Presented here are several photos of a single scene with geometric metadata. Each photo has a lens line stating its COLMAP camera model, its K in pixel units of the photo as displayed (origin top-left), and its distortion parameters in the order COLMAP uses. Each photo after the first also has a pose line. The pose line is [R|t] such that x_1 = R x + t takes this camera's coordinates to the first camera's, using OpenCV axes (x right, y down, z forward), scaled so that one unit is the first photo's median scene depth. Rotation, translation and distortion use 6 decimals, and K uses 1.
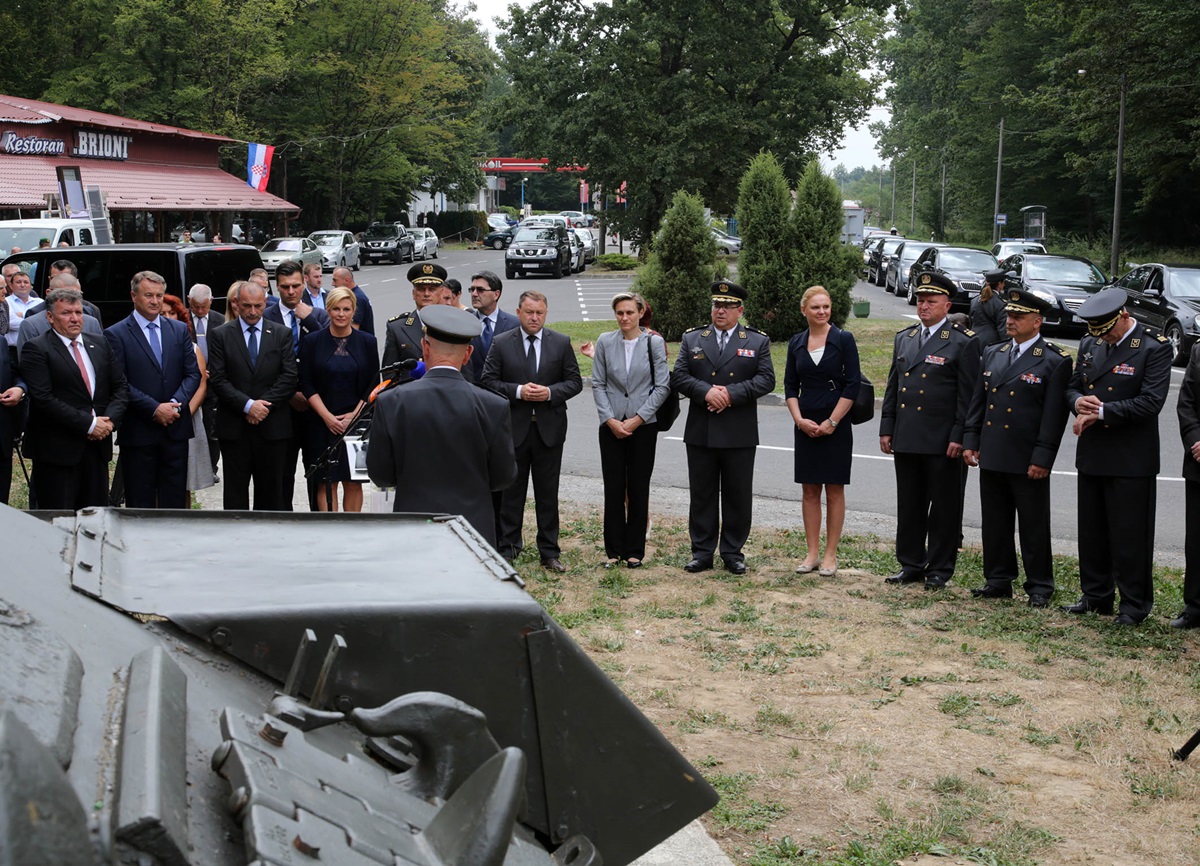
lens RADIAL K [[1968.0, 0, 595.8], [0, 1968.0, 423.7], [0, 0, 1]] dist [0.122007, 0.000000]
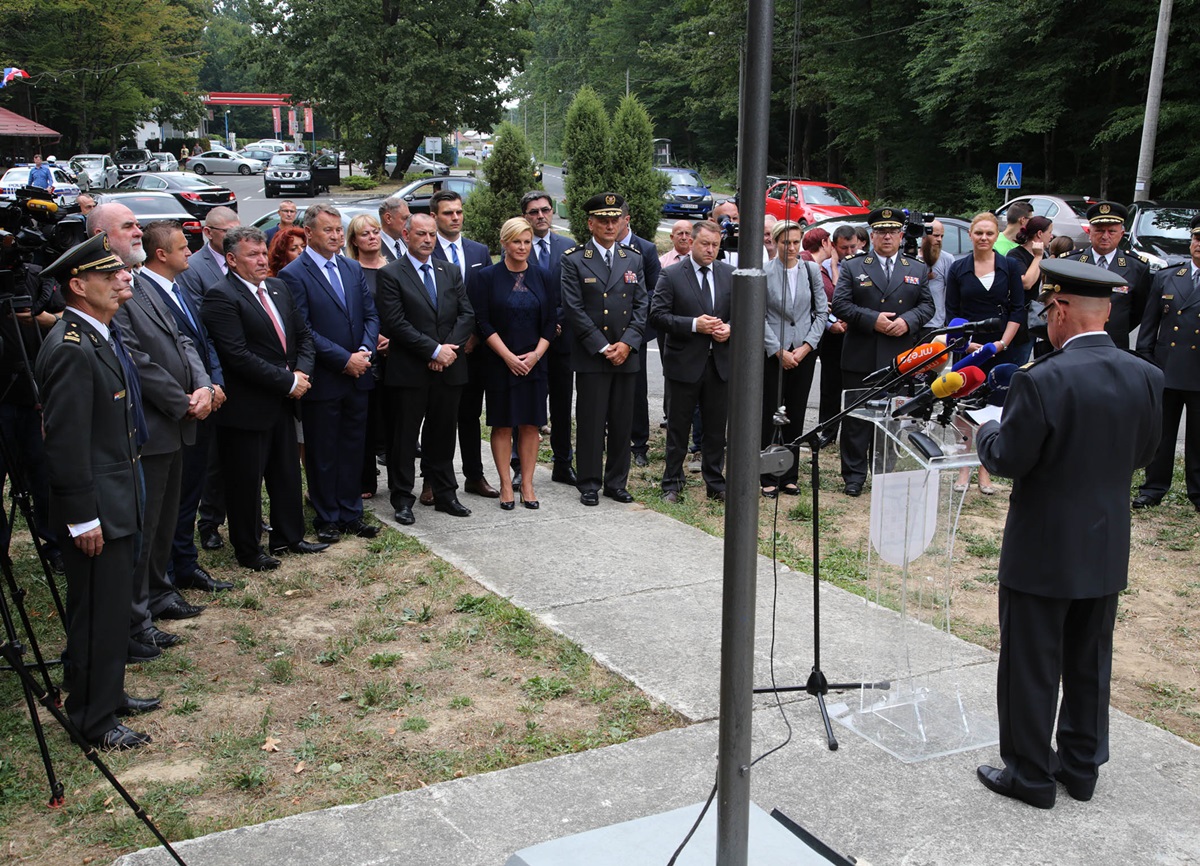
lens RADIAL K [[1396.0, 0, 597.0], [0, 1396.0, 439.9], [0, 0, 1]] dist [0.046386, 0.000000]
pose [[0.950299, -0.059635, 0.305575, -0.174751], [0.027979, 0.993871, 0.106949, -0.020236], [-0.310080, -0.093084, 0.946143, 0.201806]]
